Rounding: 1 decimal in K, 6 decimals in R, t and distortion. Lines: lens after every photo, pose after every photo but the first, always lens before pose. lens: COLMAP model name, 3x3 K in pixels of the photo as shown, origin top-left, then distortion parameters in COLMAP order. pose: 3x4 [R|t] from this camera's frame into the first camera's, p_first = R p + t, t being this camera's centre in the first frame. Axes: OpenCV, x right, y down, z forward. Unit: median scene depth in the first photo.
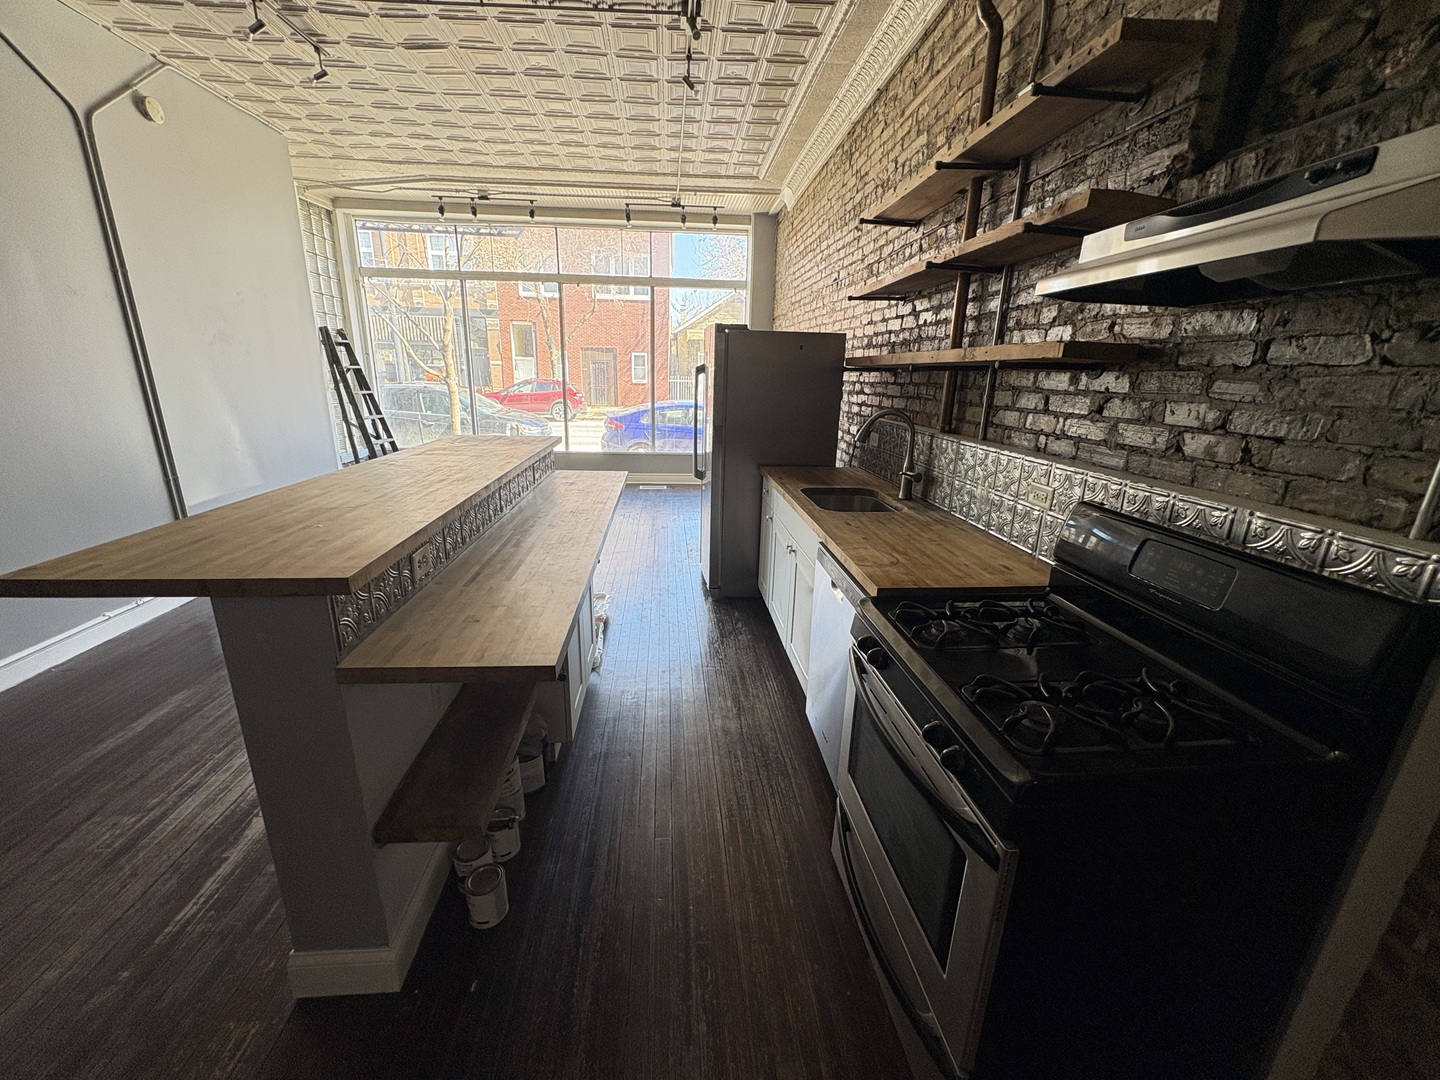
lens RADIAL K [[575.0, 0, 720.0], [0, 575.0, 540.0], [0, 0, 1]] dist [-0.000723, -0.000006]
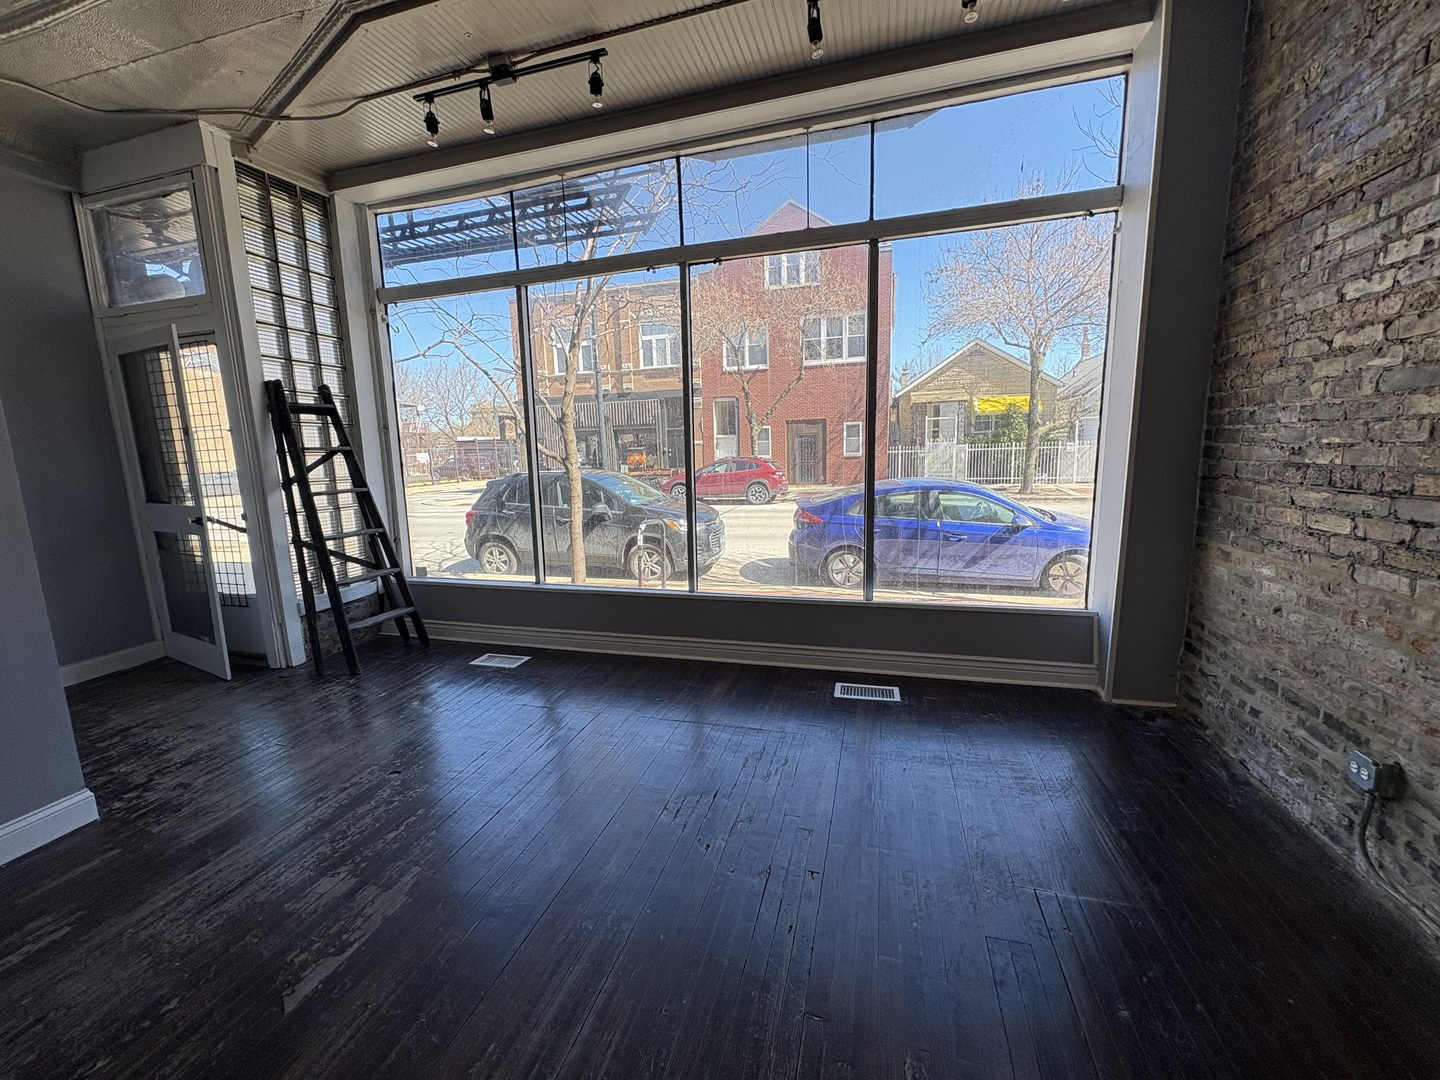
lens RADIAL K [[575.0, 0, 720.0], [0, 575.0, 540.0], [0, 0, 1]] dist [-0.000723, -0.000006]
pose [[0.934302, 0.005582, -0.356438, -0.022686], [-0.050329, 0.991928, -0.116388, -0.051253], [0.352911, 0.126681, 0.927041, 0.193991]]
